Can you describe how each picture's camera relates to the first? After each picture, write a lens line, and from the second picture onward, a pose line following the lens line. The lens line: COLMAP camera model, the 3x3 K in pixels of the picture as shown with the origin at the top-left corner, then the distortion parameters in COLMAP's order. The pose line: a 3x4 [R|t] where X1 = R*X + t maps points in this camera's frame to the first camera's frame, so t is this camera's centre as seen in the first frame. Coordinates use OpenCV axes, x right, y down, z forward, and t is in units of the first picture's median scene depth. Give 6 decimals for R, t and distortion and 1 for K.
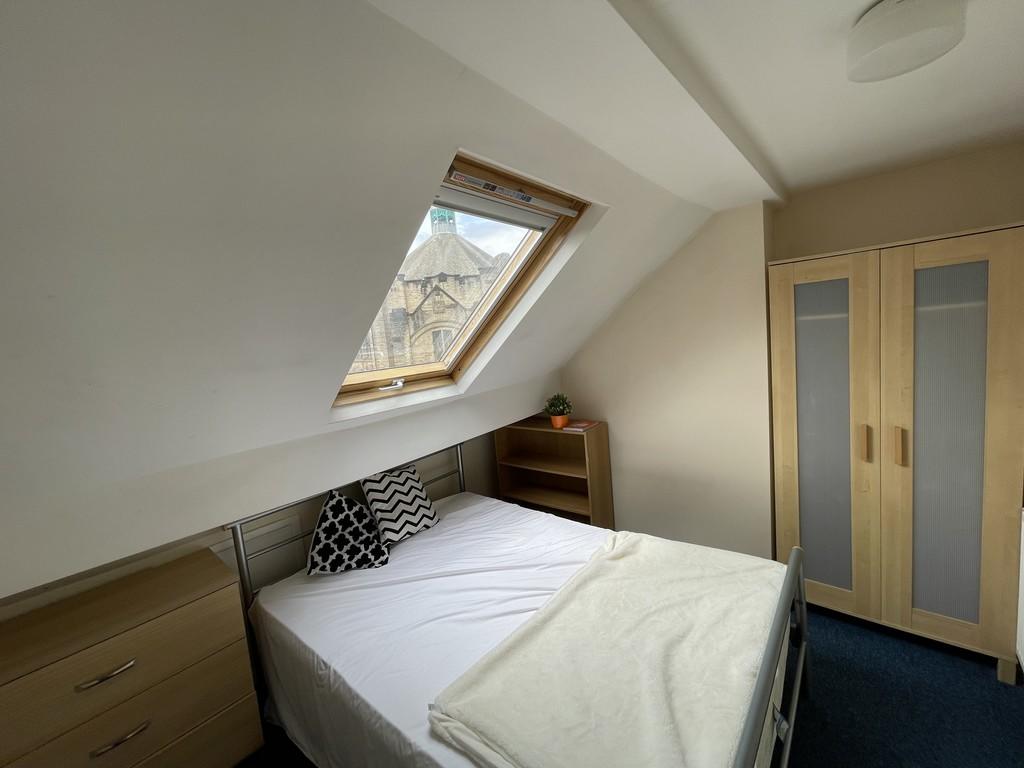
lens RADIAL K [[415.6, 0, 515.9], [0, 415.6, 380.9], [0, 0, 1]] dist [0.000198, 0.000003]
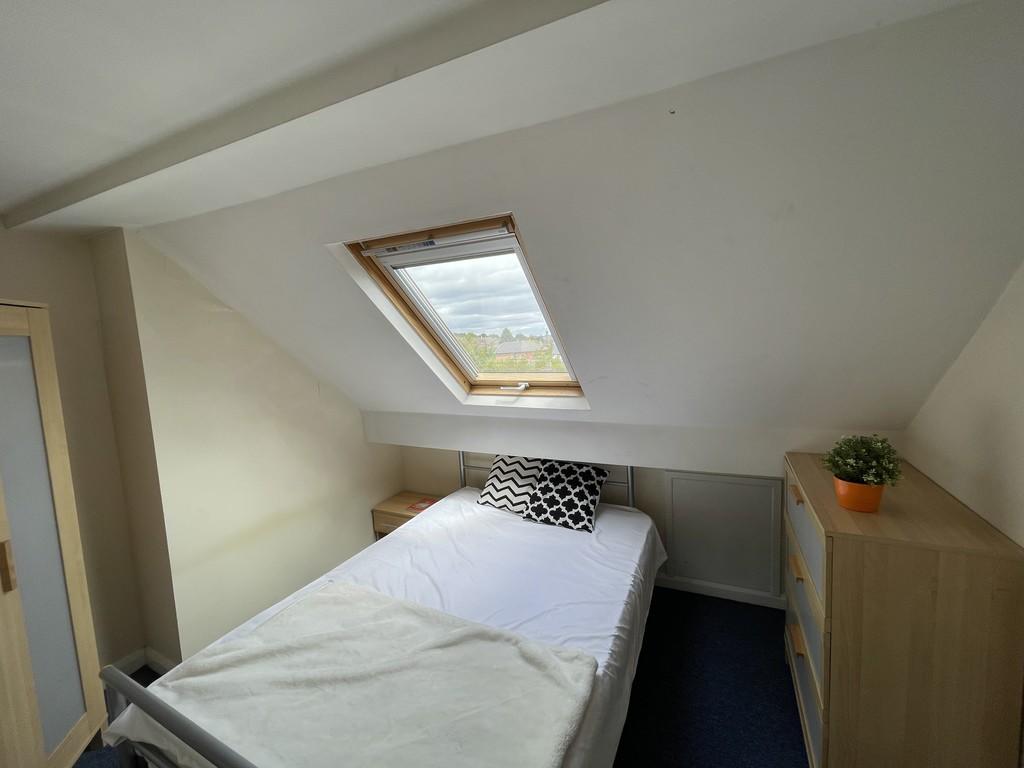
lens RADIAL K [[415.6, 0, 515.9], [0, 415.6, 380.9], [0, 0, 1]] dist [0.000198, 0.000003]
pose [[0.237128, 0.184852, -0.953730, 0.850206], [-0.084128, 0.981949, 0.169405, -0.210027], [0.967829, 0.040065, 0.248399, 0.697885]]
